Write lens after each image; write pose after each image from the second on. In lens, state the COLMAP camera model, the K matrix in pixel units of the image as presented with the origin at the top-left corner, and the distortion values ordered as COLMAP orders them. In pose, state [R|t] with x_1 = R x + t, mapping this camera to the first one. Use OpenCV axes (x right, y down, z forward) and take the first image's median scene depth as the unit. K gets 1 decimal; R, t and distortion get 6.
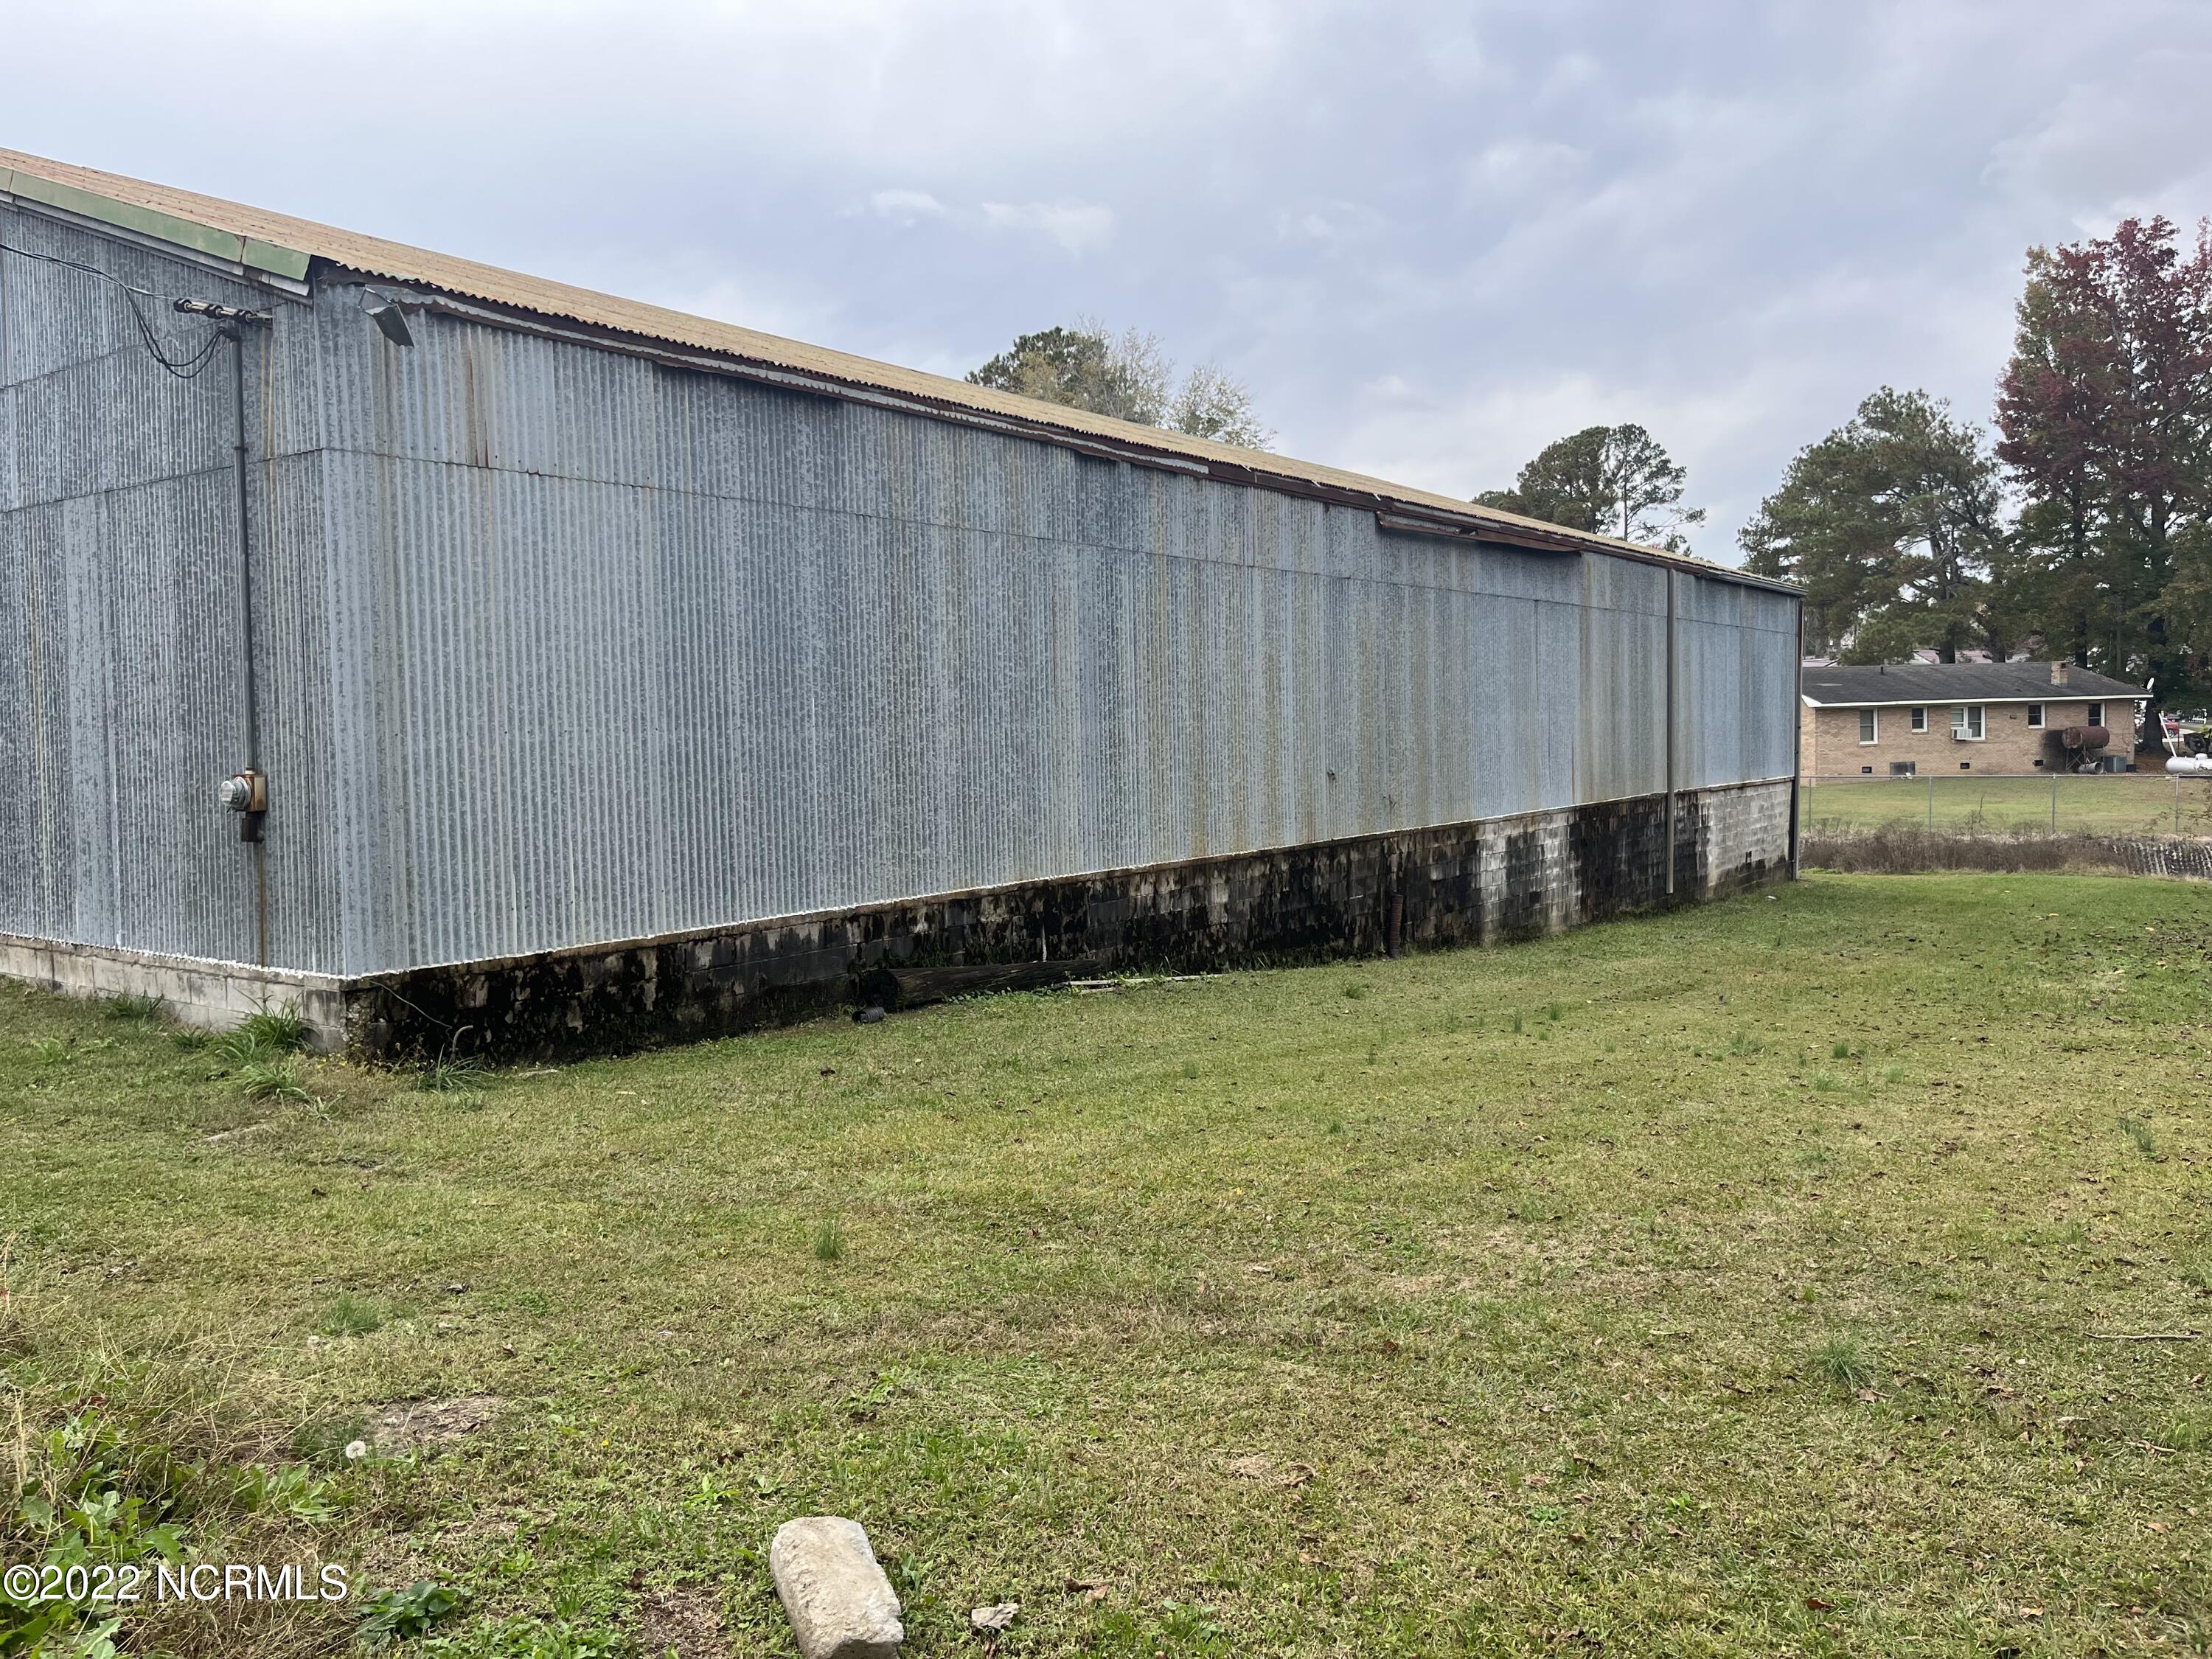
lens RADIAL K [[1667.8, 0, 1093.3], [0, 1667.8, 818.9], [0, 0, 1]] dist [0.060219, -0.080656]
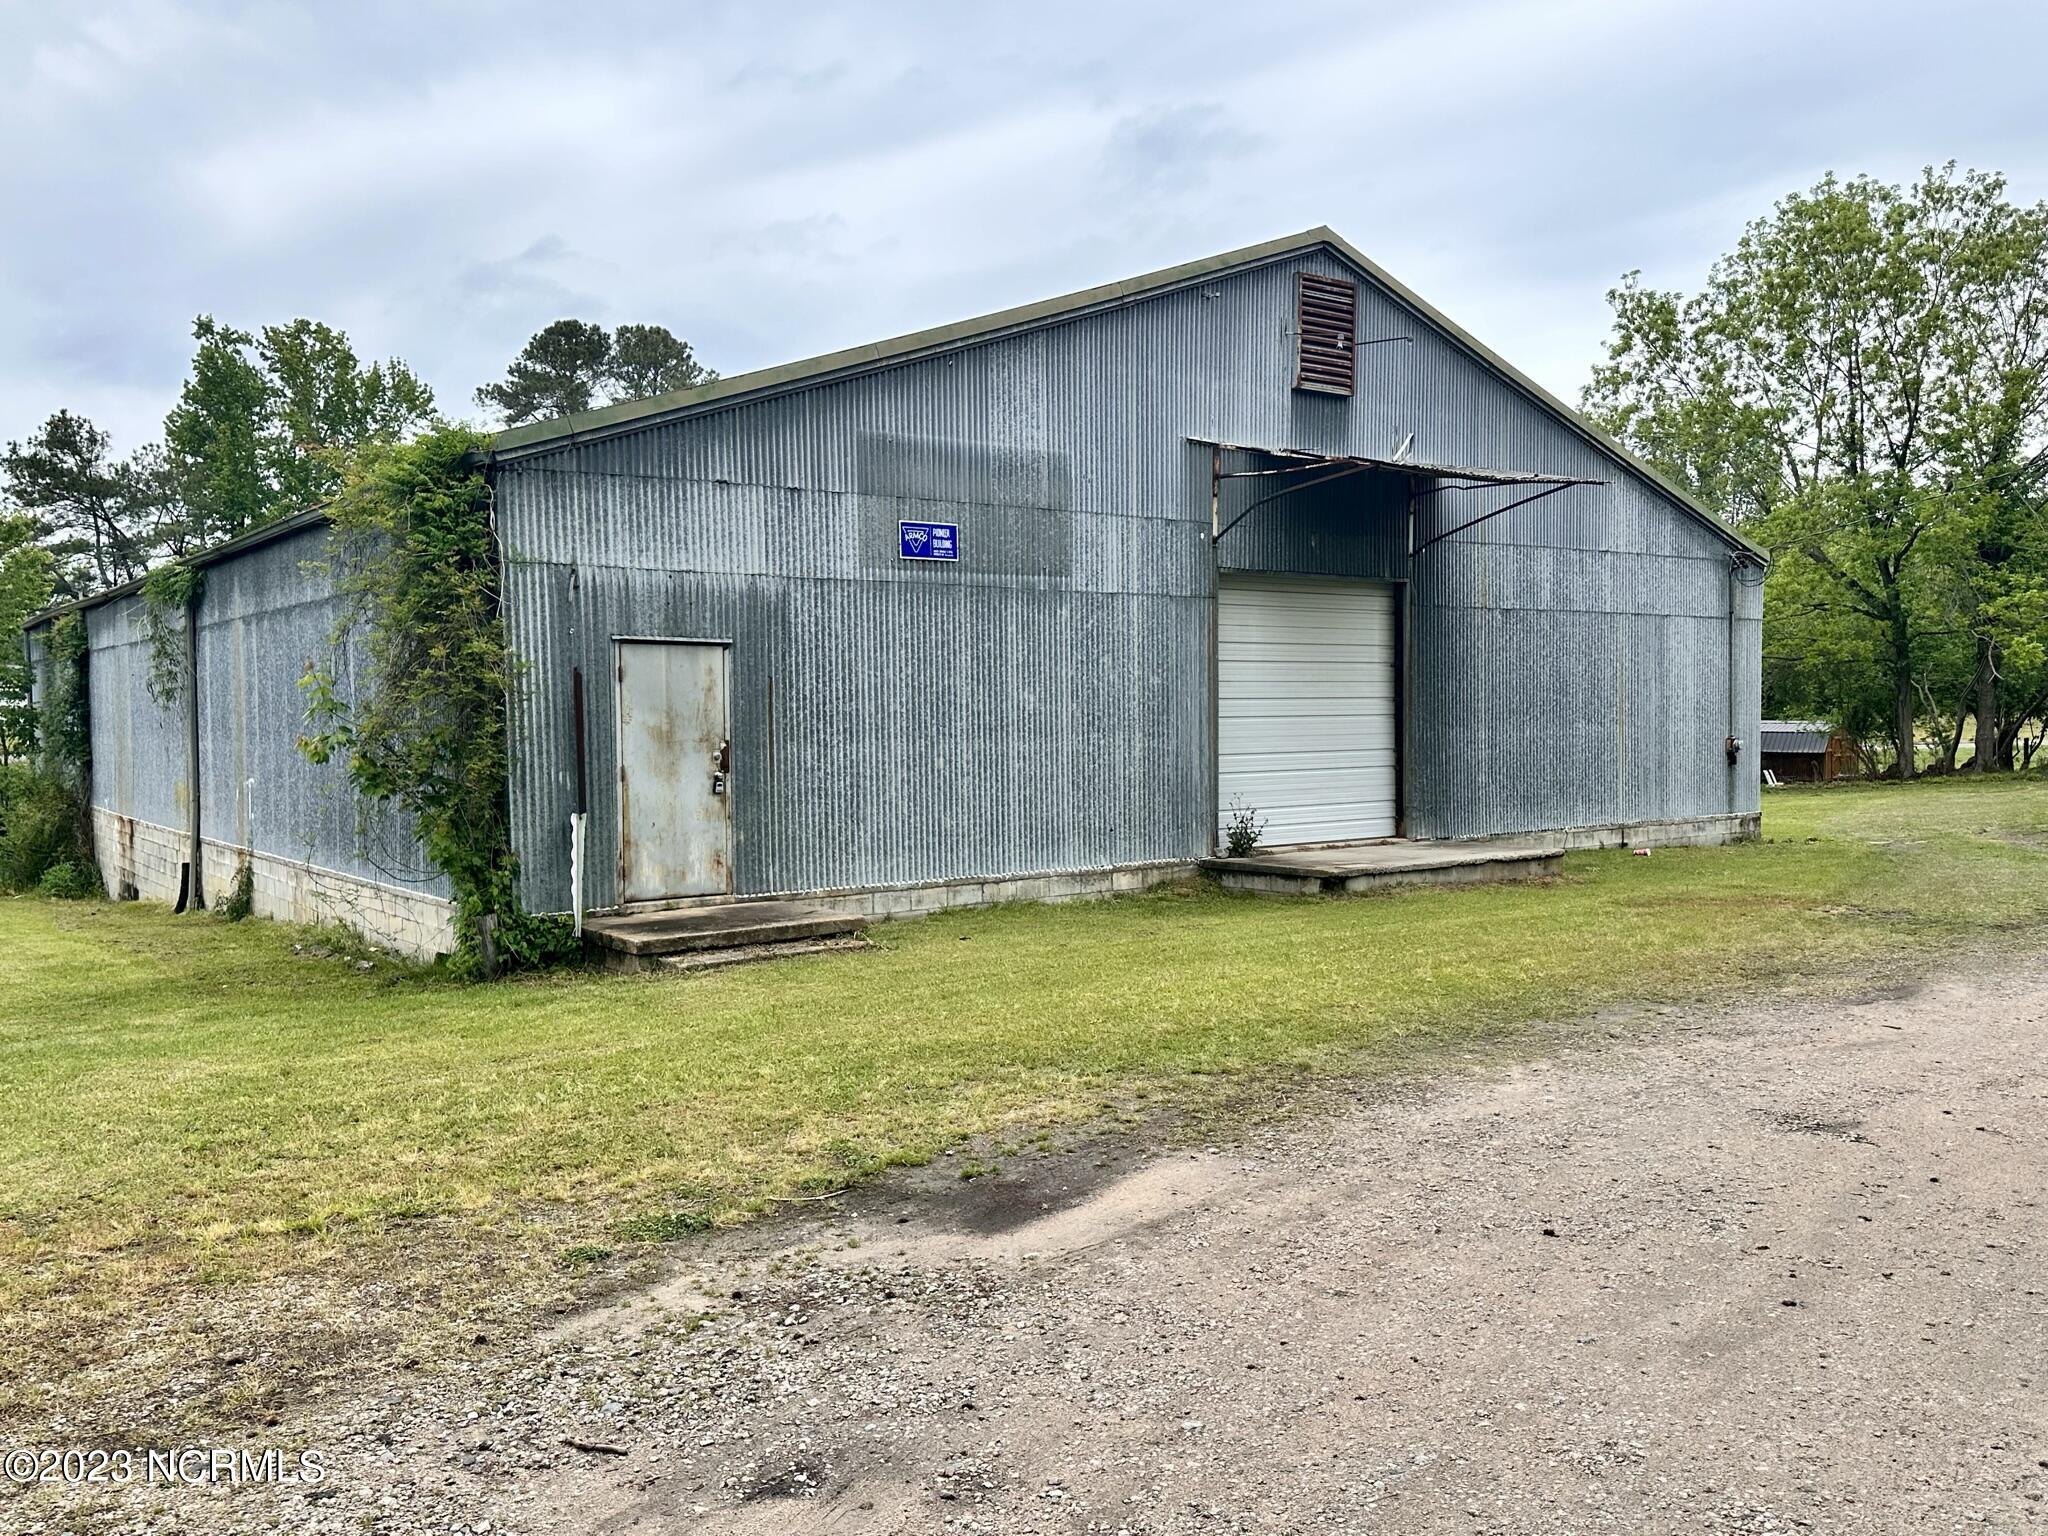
lens RADIAL K [[1641.0, 0, 1045.2], [0, 1641.0, 783.6], [0, 0, 1]] dist [0.118471, -0.185094]
pose [[0.286176, -0.029028, 0.957737, -2.142416], [0.057479, 0.998261, 0.013081, -0.033718], [-0.956451, 0.051306, 0.287347, 0.845157]]
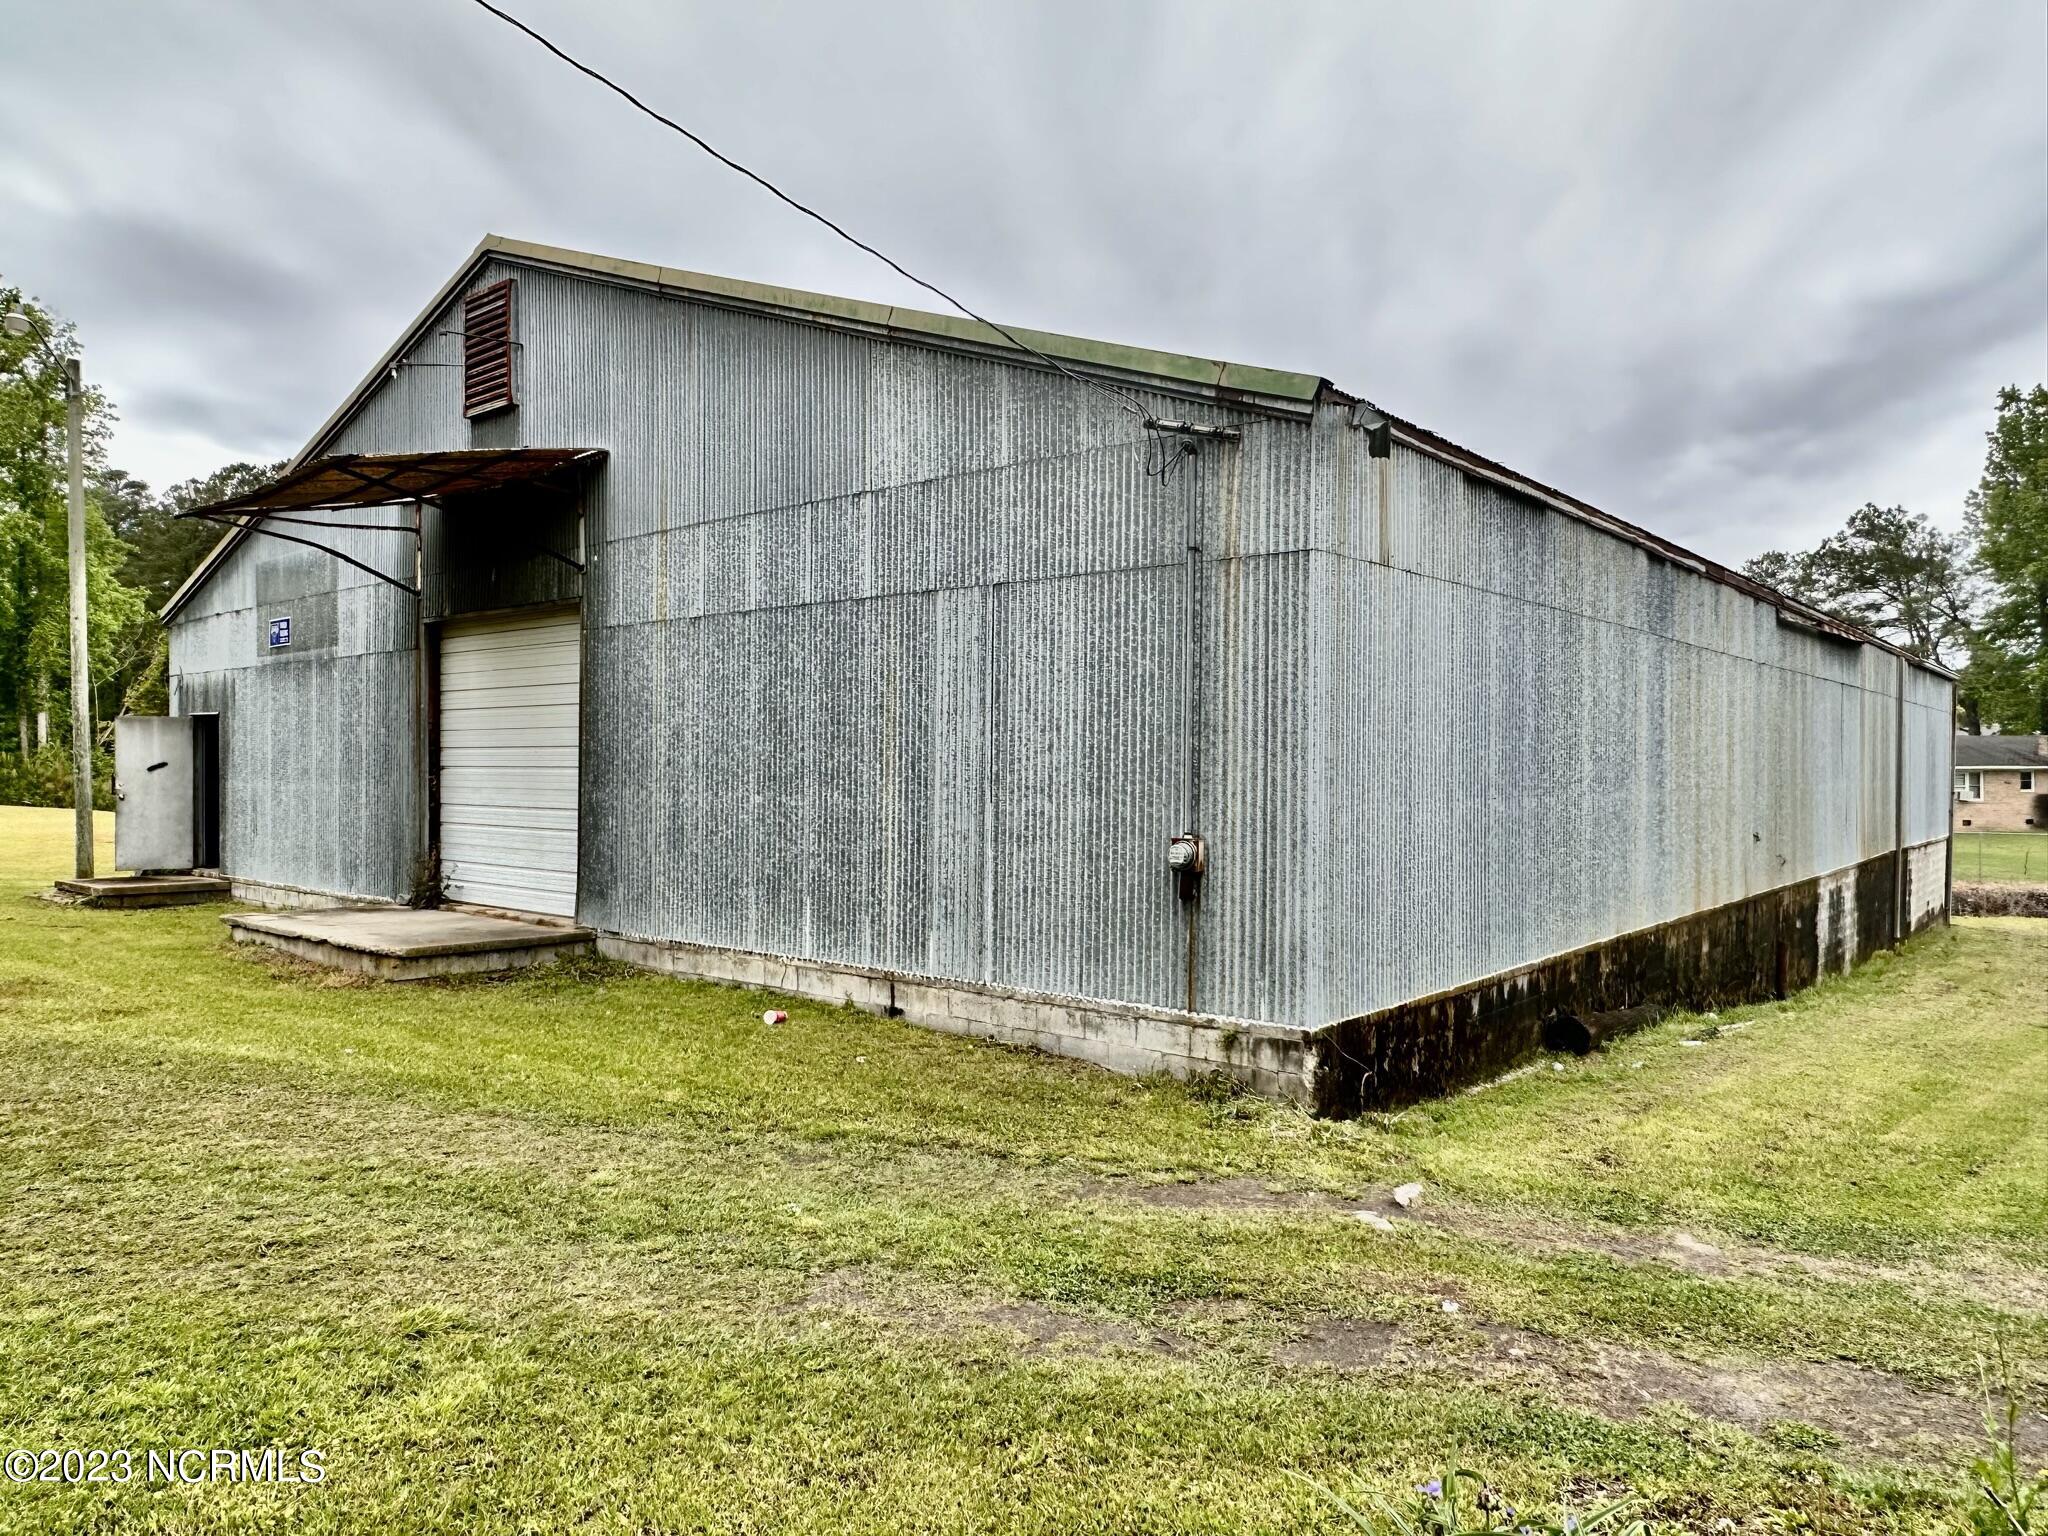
lens RADIAL K [[1349.3, 0, 1025.1], [0, 1349.3, 782.0], [0, 0, 1]] dist [-0.002400, 0.000562]
pose [[0.997277, 0.021779, -0.070452, -0.361943], [-0.024834, 0.998776, -0.042779, -0.015160], [0.069434, 0.044413, 0.996597, 0.068560]]
